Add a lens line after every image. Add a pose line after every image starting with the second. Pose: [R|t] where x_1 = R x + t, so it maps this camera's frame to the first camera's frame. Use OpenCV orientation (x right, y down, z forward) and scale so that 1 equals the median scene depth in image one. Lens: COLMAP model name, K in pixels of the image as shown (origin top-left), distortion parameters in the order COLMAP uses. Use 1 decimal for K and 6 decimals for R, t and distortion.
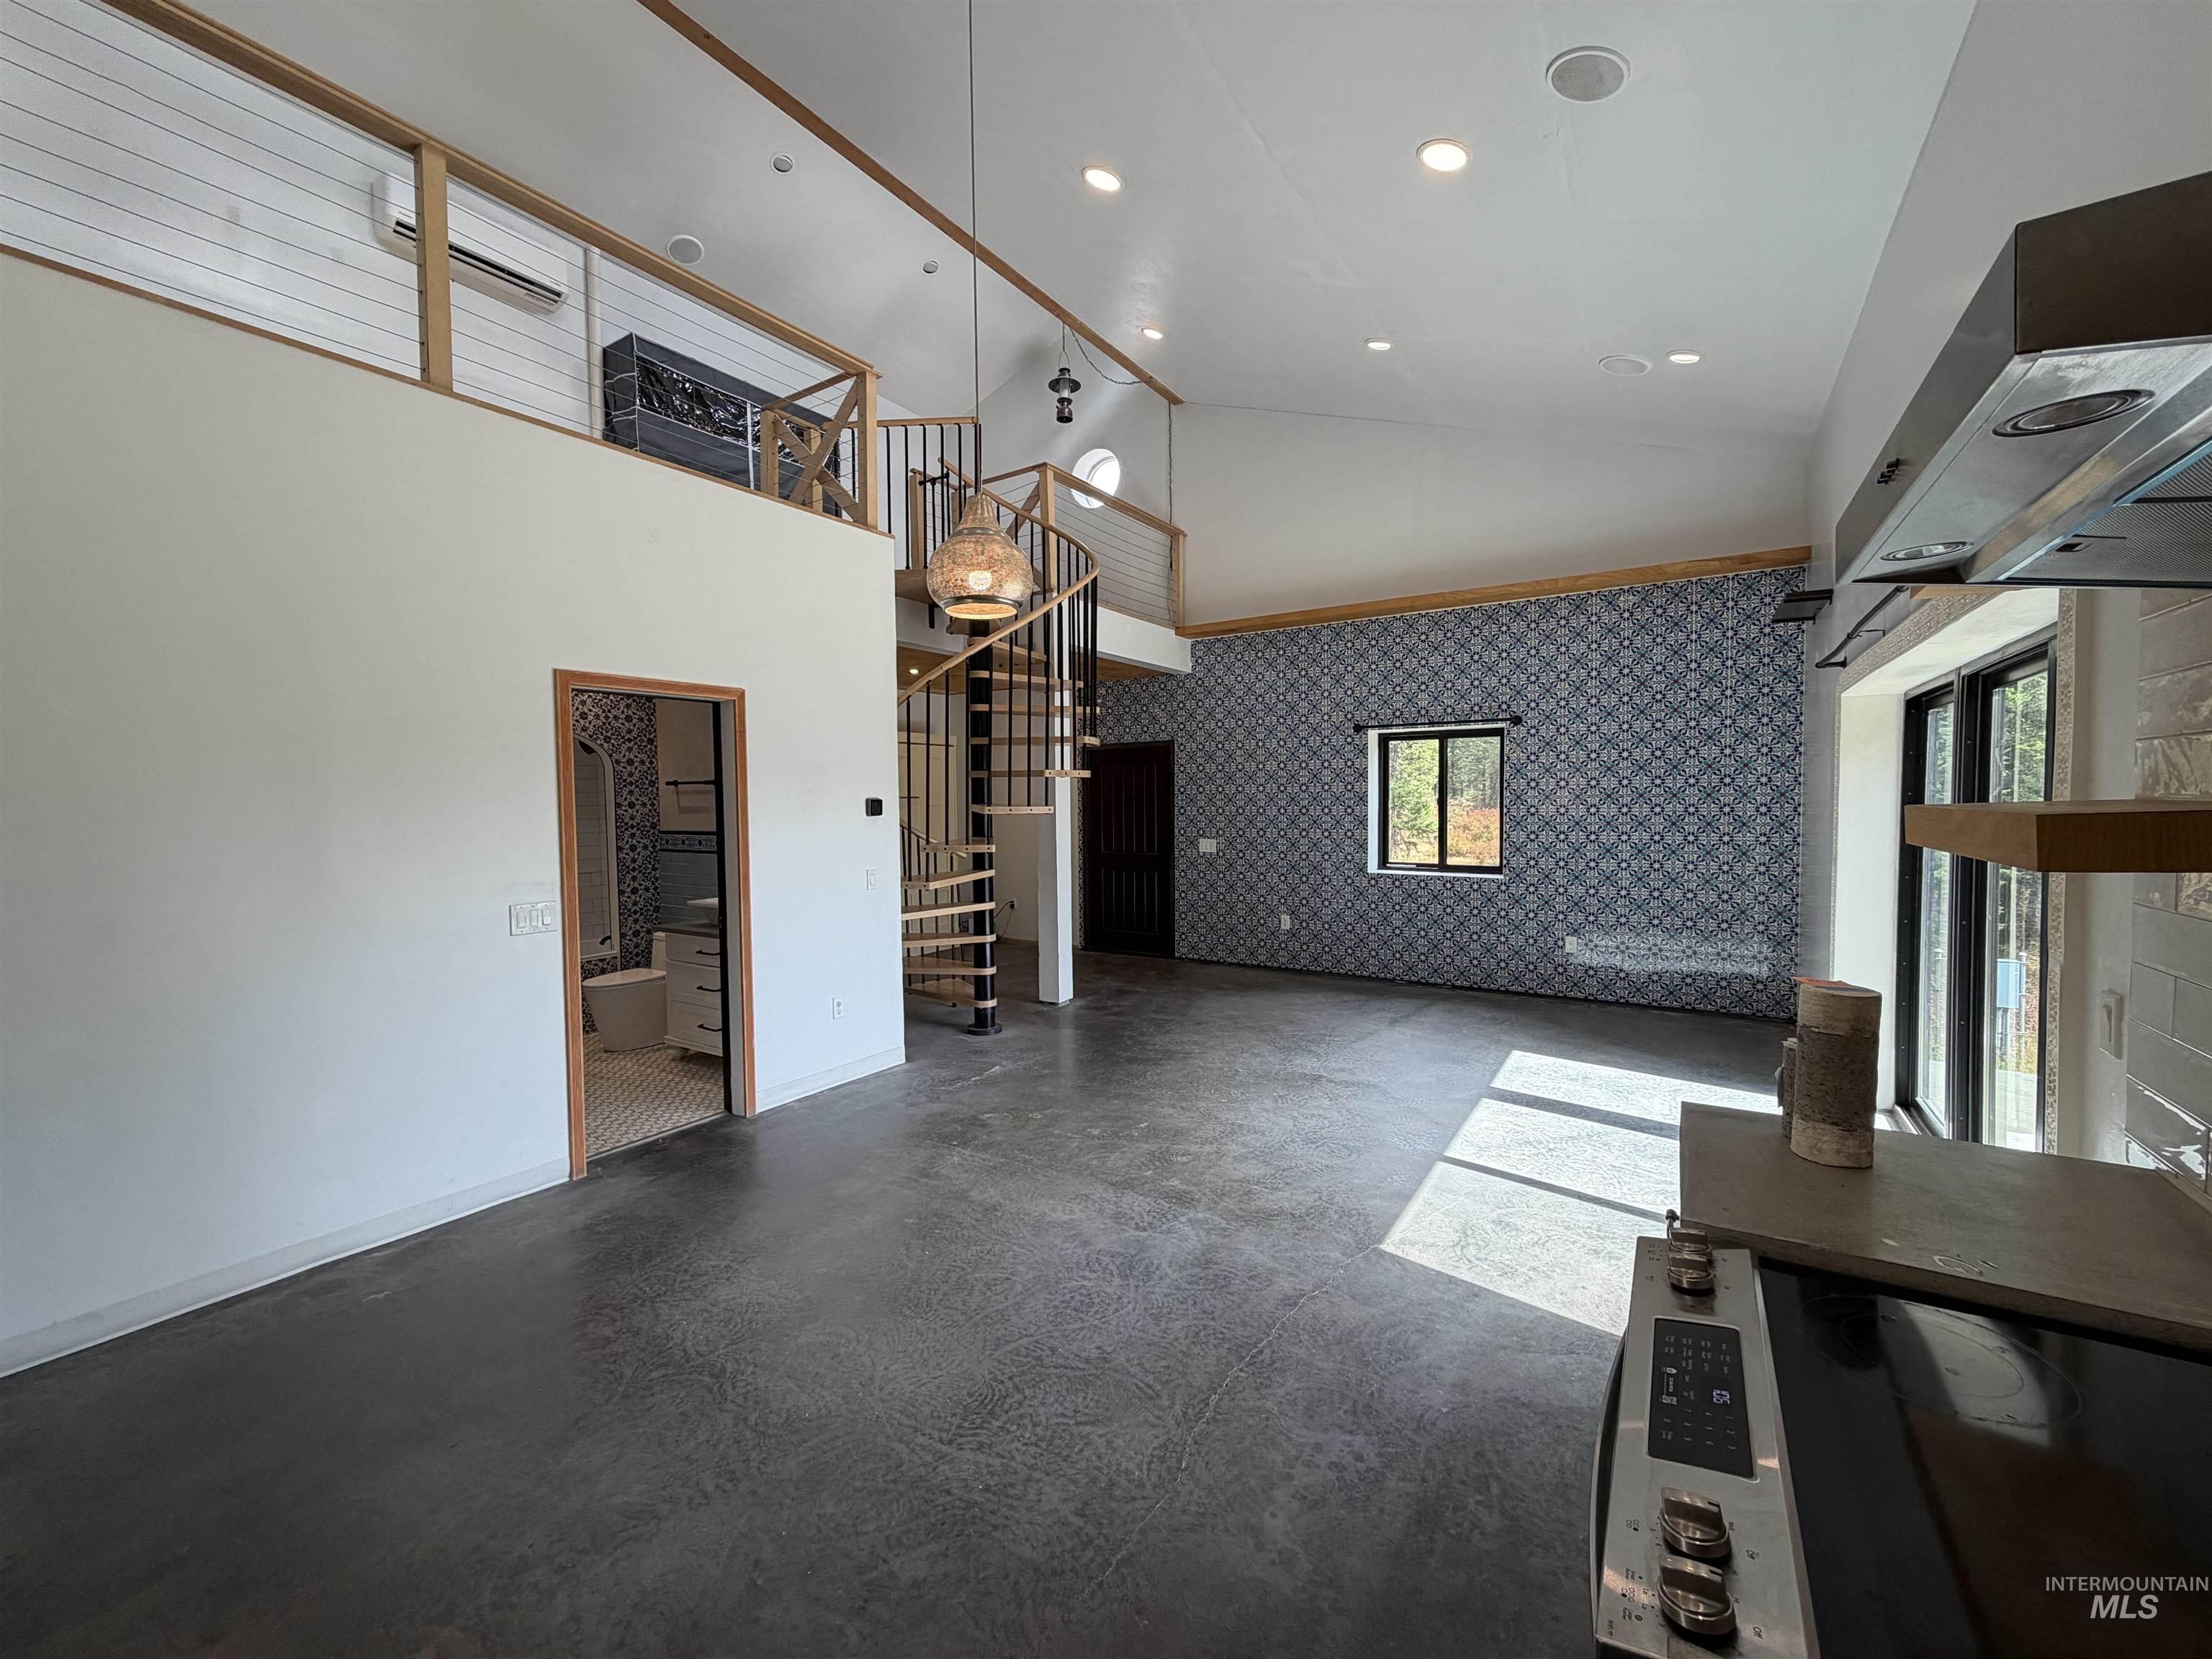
lens RADIAL K [[877.6, 0, 1097.5], [0, 877.6, 827.0], [0, 0, 1]] dist [-0.000128, 0.000042]
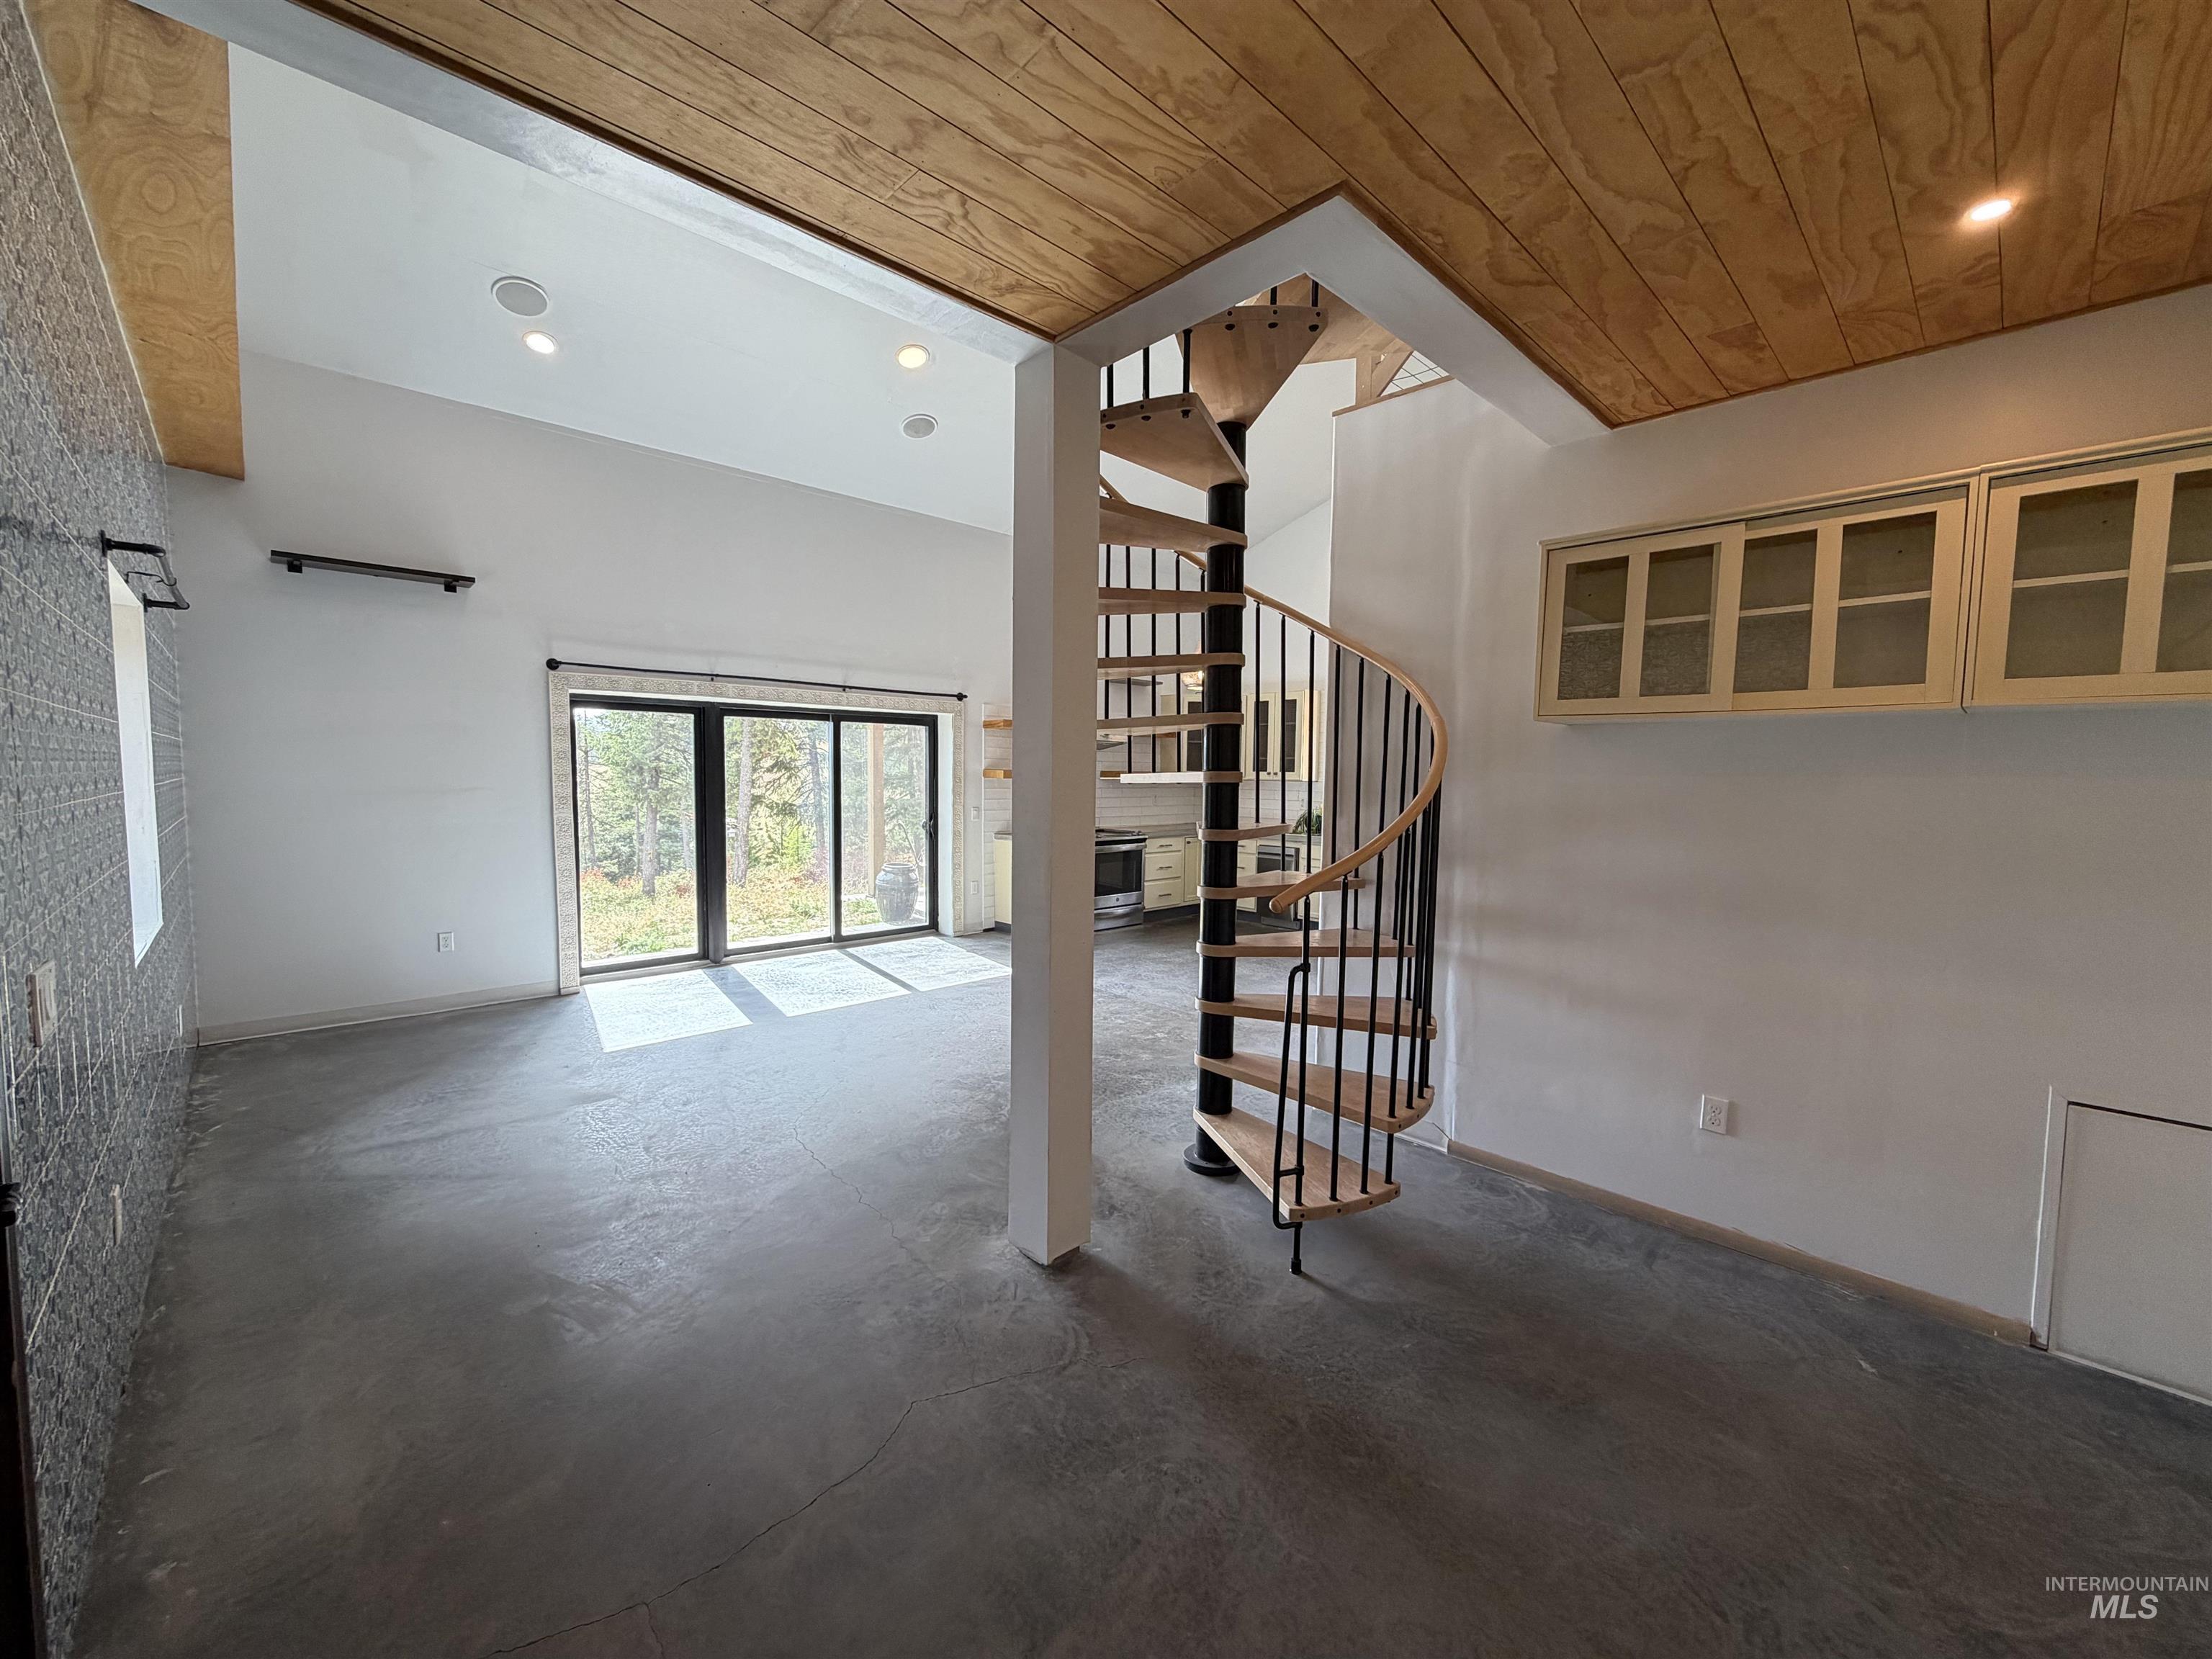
lens RADIAL K [[877.6, 0, 1089.9], [0, 877.6, 831.0], [0, 0, 1]] dist [-0.000128, 0.000042]
pose [[-0.972558, -0.014285, 0.232222, -0.204508], [0.007788, 0.995555, 0.093858, -0.045743], [-0.232531, 0.093091, -0.968124, 1.773026]]
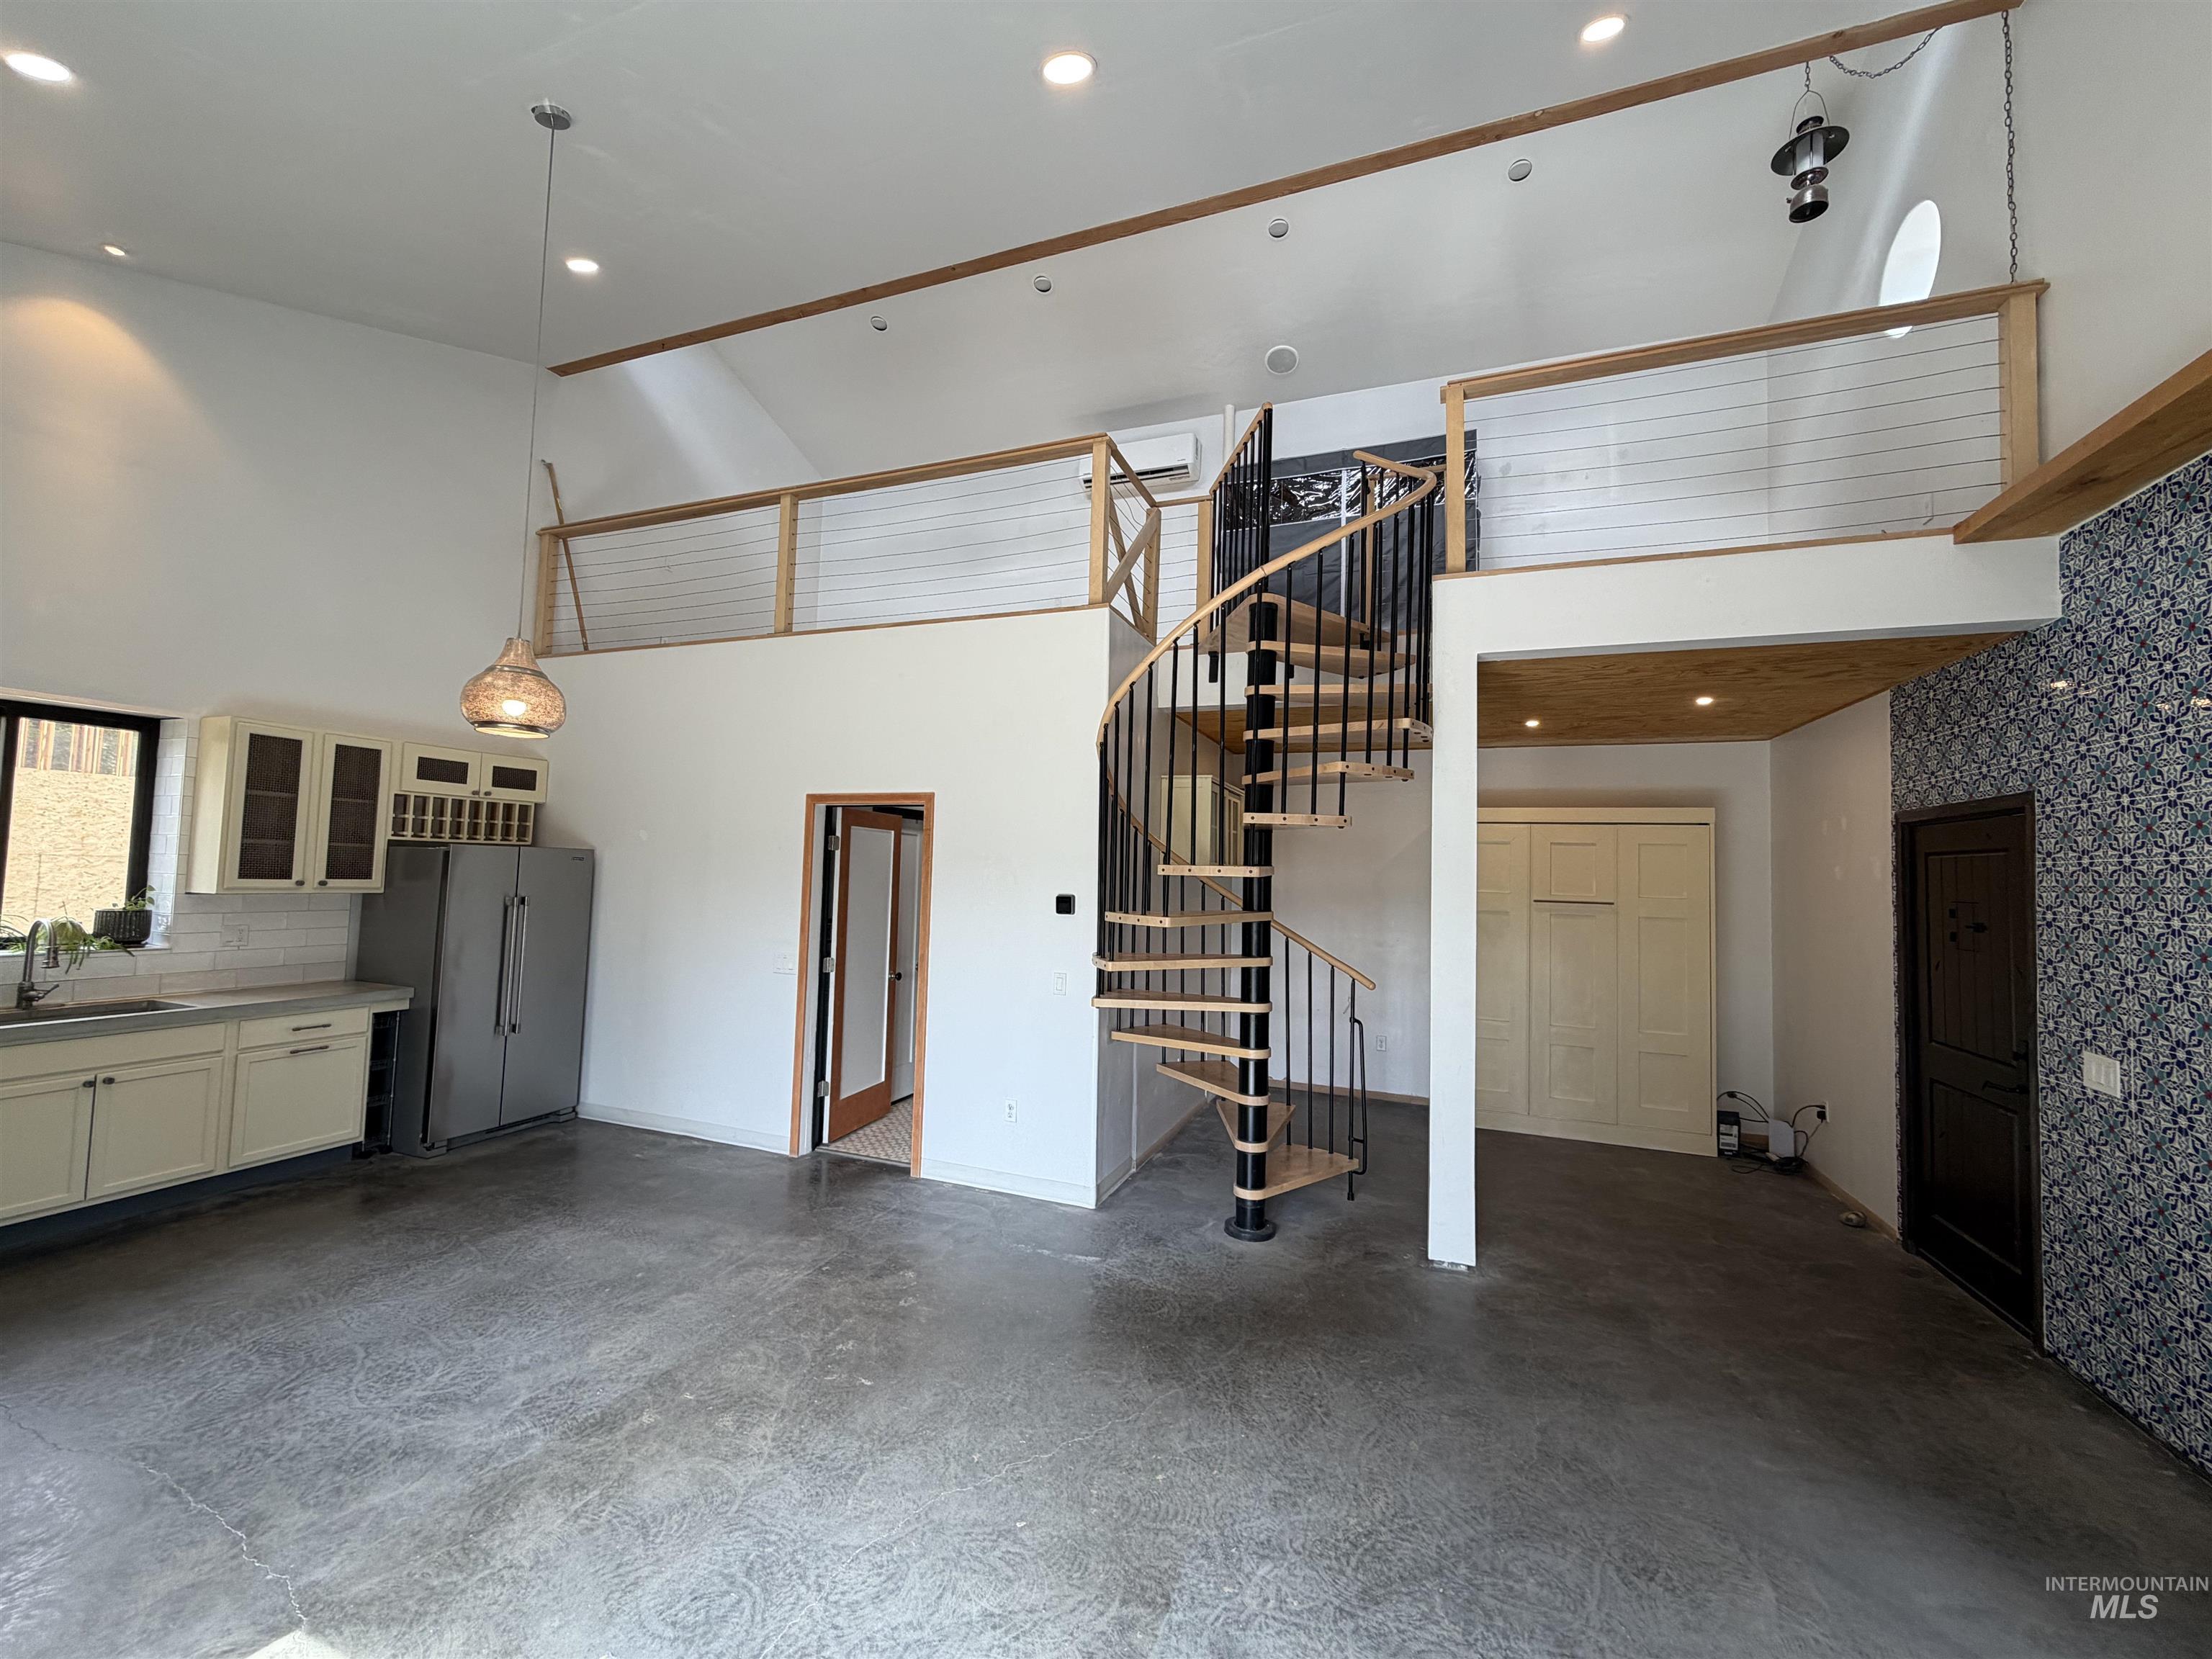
lens RADIAL K [[877.6, 0, 1097.9], [0, 877.6, 828.0], [0, 0, 1]] dist [-0.000128, 0.000042]
pose [[0.213570, -0.033560, -0.976351, 0.625273], [-0.063098, 0.996849, -0.048067, -0.058114], [0.974888, 0.071871, 0.210780, 0.804463]]
